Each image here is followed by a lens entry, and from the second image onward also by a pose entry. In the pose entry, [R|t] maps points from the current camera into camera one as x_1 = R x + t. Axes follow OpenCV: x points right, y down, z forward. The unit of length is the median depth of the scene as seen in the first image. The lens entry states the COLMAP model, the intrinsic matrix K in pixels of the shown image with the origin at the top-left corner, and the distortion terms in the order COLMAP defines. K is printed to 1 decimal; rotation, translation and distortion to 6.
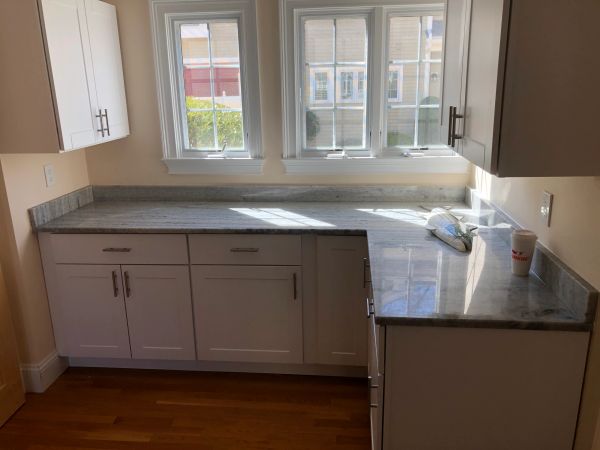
lens RADIAL K [[496.2, 0, 300.0], [0, 496.2, 225.0], [0, 0, 1]] dist [0.119811, -0.295681]
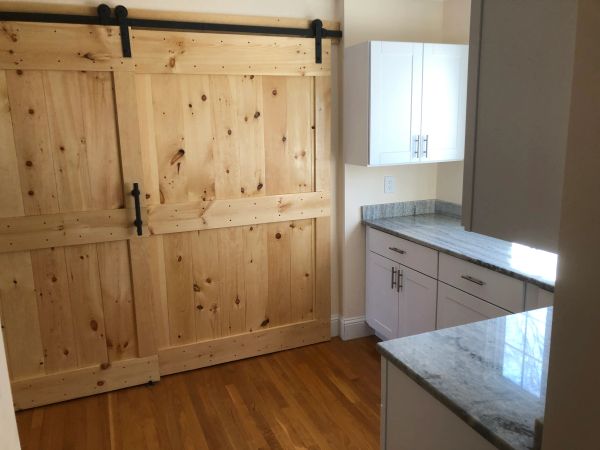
lens RADIAL K [[489.7, 0, 300.5], [0, 489.7, 229.9], [0, 0, 1]] dist [0.087424, -0.110897]
pose [[0.483429, 0.202633, -0.851608, 0.520253], [-0.229668, 0.968120, 0.099982, -0.063242], [0.844718, 0.147253, 0.514555, 0.180590]]
